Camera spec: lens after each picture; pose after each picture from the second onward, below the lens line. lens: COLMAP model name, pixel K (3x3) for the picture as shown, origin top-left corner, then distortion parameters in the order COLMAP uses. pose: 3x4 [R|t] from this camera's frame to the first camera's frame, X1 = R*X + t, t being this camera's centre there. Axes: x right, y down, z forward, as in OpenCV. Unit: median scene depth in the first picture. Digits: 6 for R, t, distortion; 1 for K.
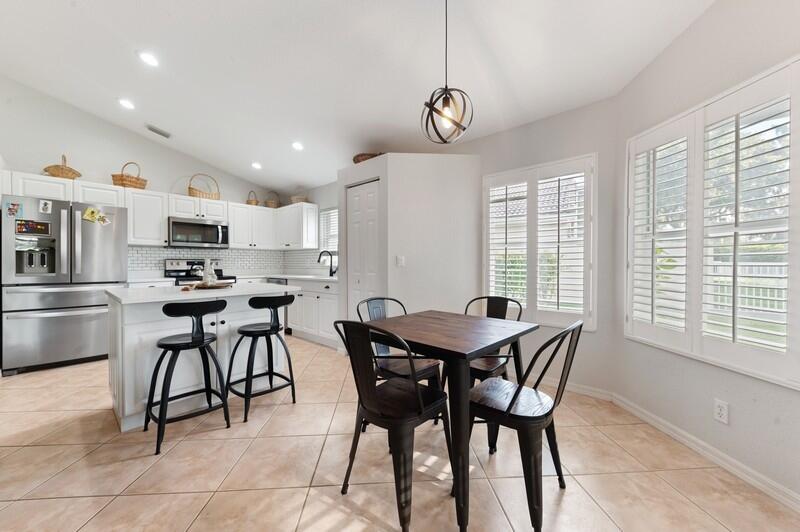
lens RADIAL K [[294.9, 0, 400.0], [0, 294.9, 266.0], [0, 0, 1]] dist [0.000483, -0.000149]
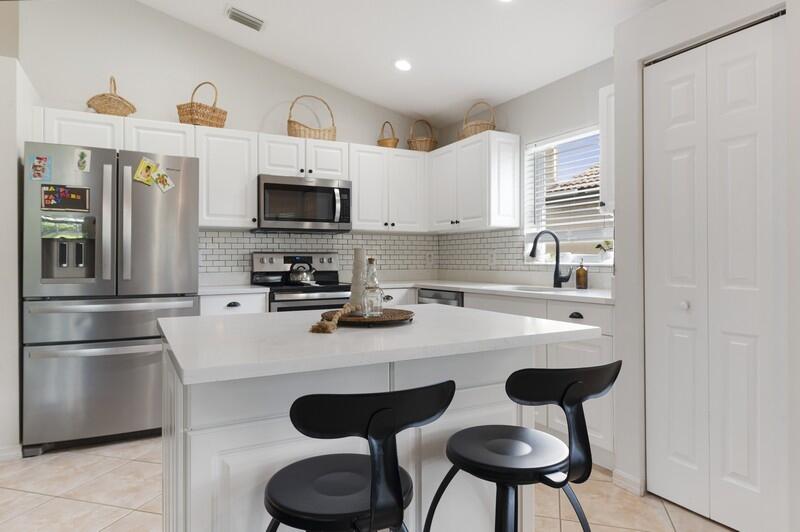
lens RADIAL K [[507.4, 0, 399.6], [0, 507.4, 254.3], [0, 0, 1]] dist [-0.001242, 0.051058]
pose [[0.932677, -0.007624, -0.360632, -0.204703], [0.001385, 0.999845, -0.017554, -0.002728], [0.360710, 0.015873, 0.932543, 0.221518]]
